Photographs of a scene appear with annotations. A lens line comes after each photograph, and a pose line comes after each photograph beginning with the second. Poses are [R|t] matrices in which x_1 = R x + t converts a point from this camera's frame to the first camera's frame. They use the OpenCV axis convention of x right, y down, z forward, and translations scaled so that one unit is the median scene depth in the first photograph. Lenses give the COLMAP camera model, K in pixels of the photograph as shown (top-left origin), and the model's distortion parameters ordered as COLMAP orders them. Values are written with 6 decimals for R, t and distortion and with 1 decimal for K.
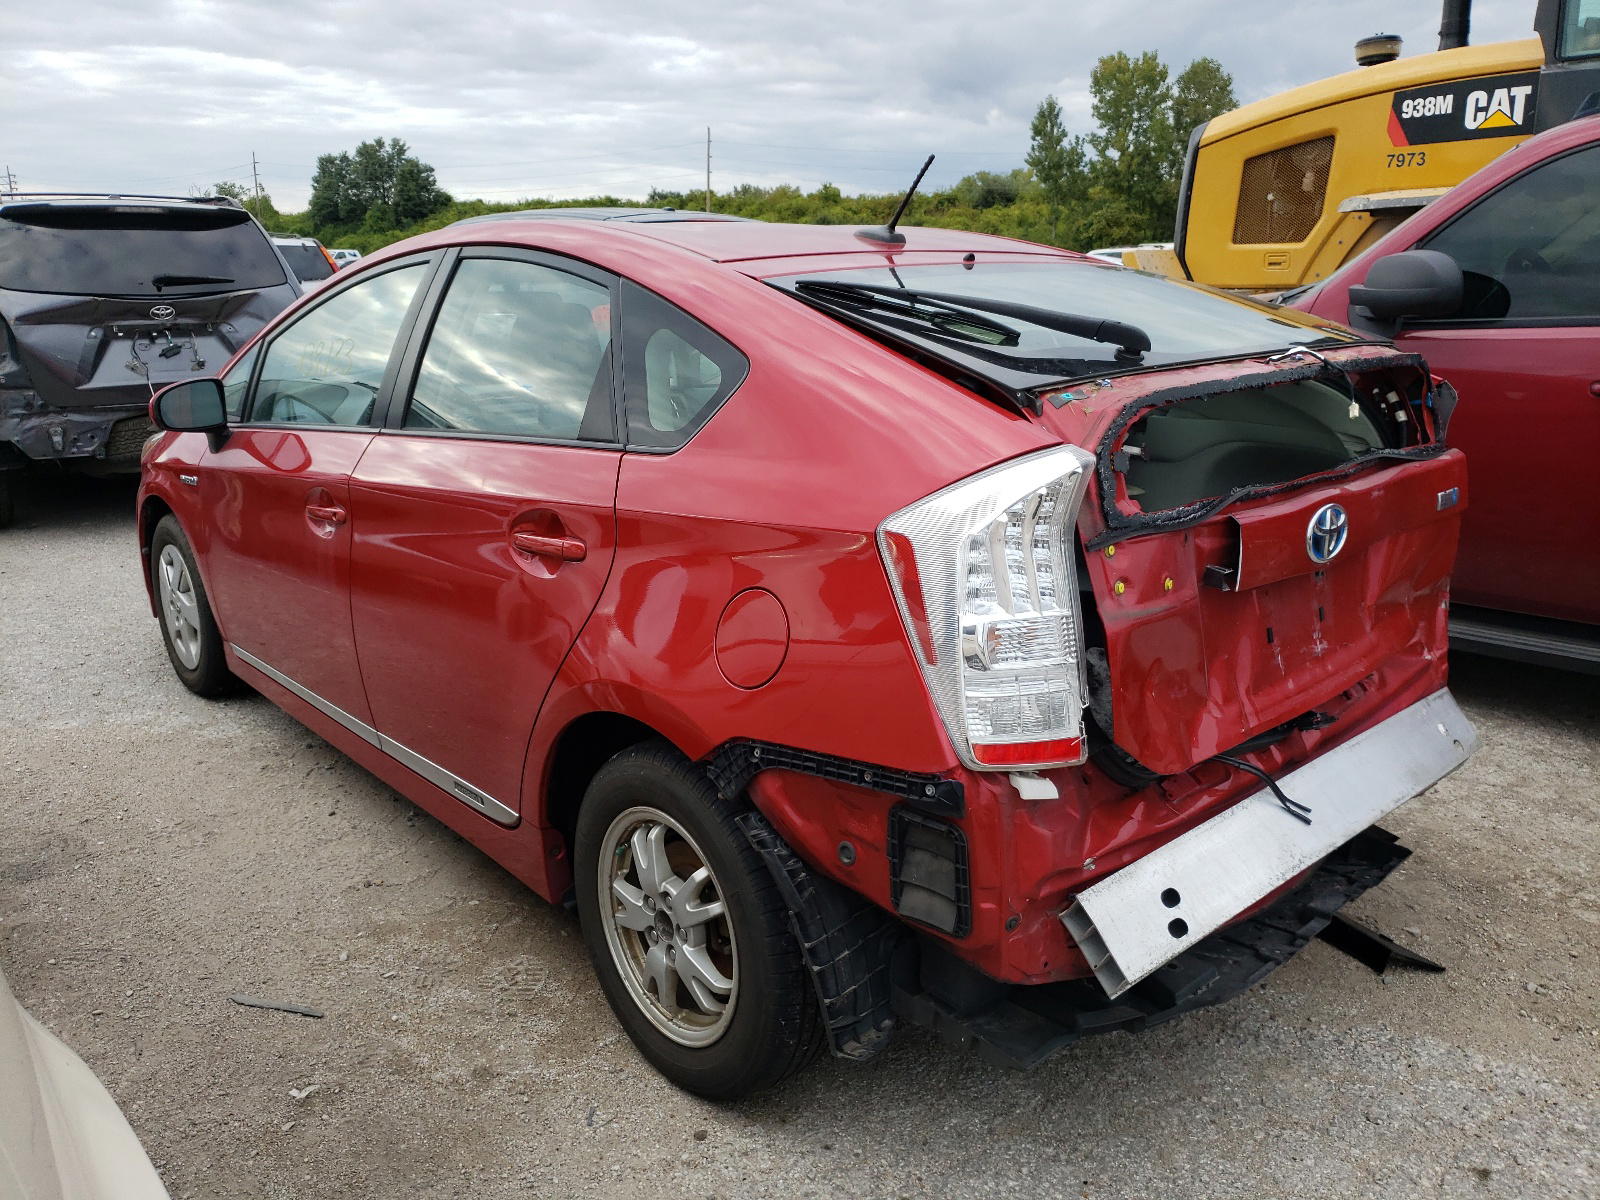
lens RADIAL K [[1276.0, 0, 842.0], [0, 1276.0, 595.4], [0, 0, 1]] dist [-0.005297, 0.025209]
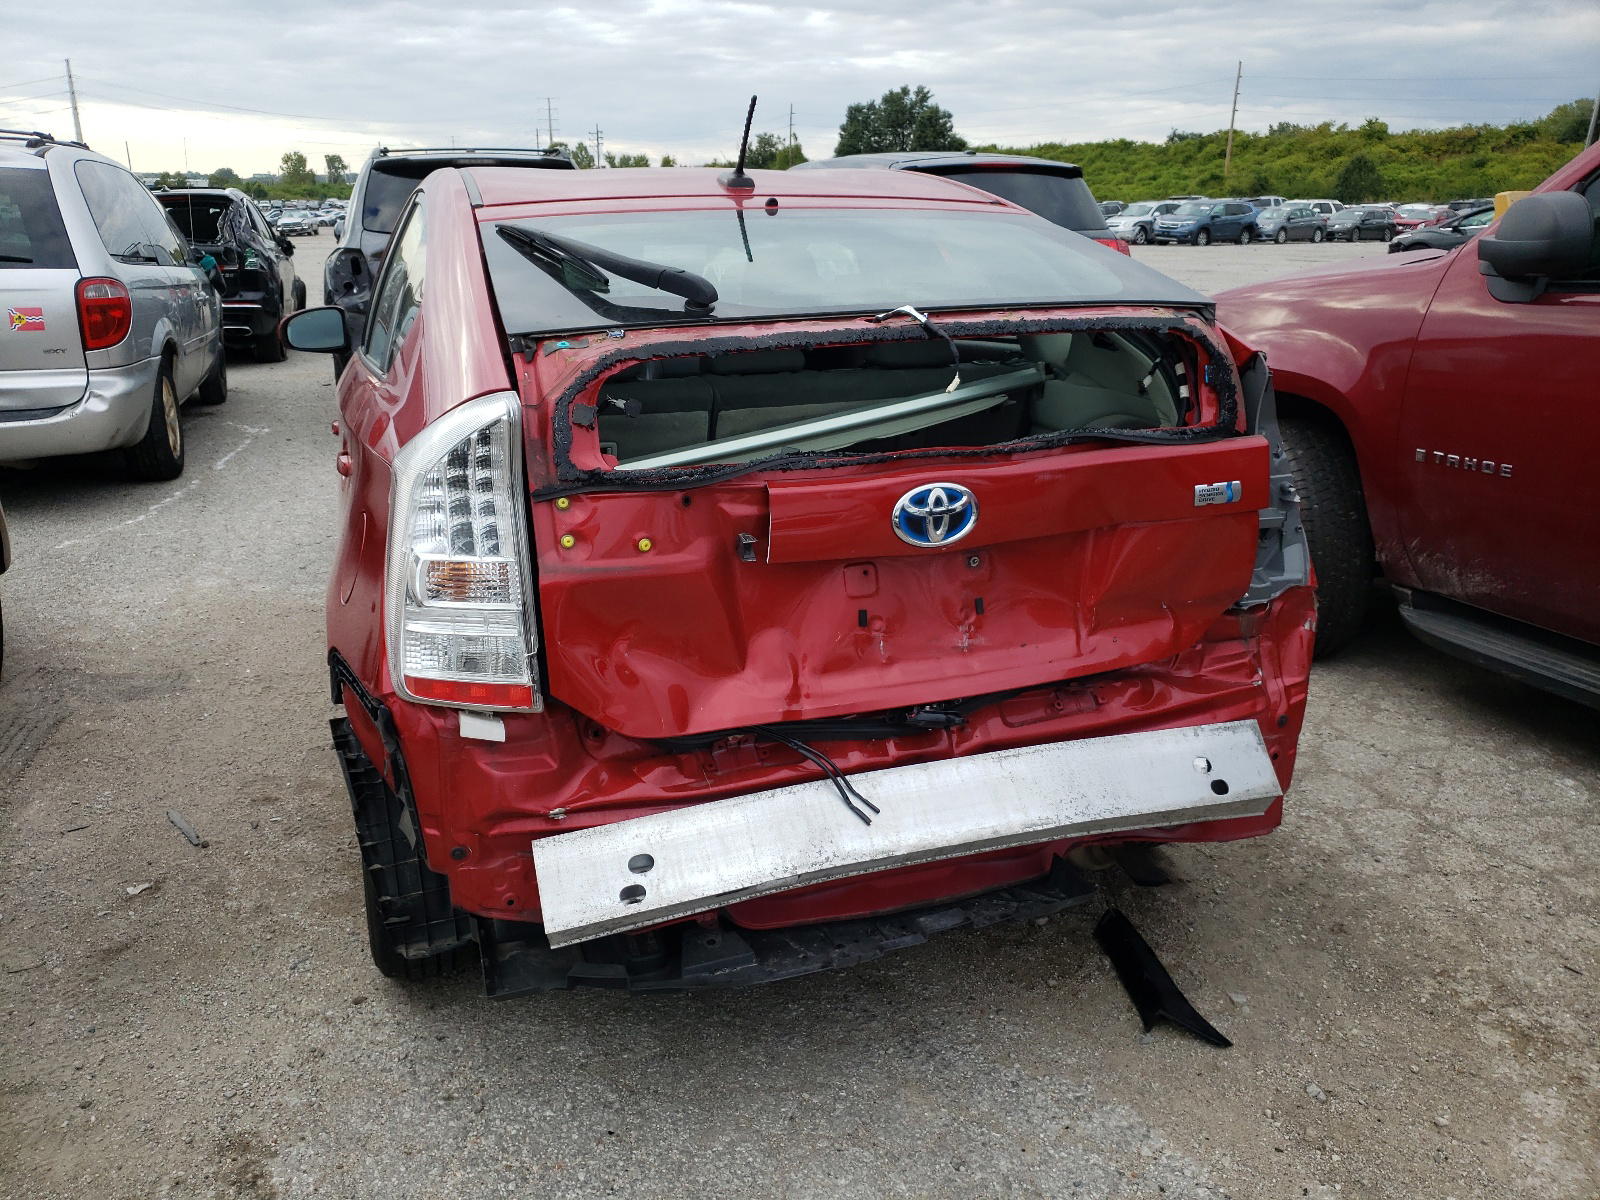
lens RADIAL K [[1276.0, 0, 784.9], [0, 1276.0, 606.1], [0, 0, 1]] dist [-0.005297, 0.025209]
pose [[0.912990, 0.122950, -0.389014, 0.497951], [-0.104393, 0.992169, 0.068577, -0.027367], [0.394399, -0.021999, 0.918676, 0.104104]]
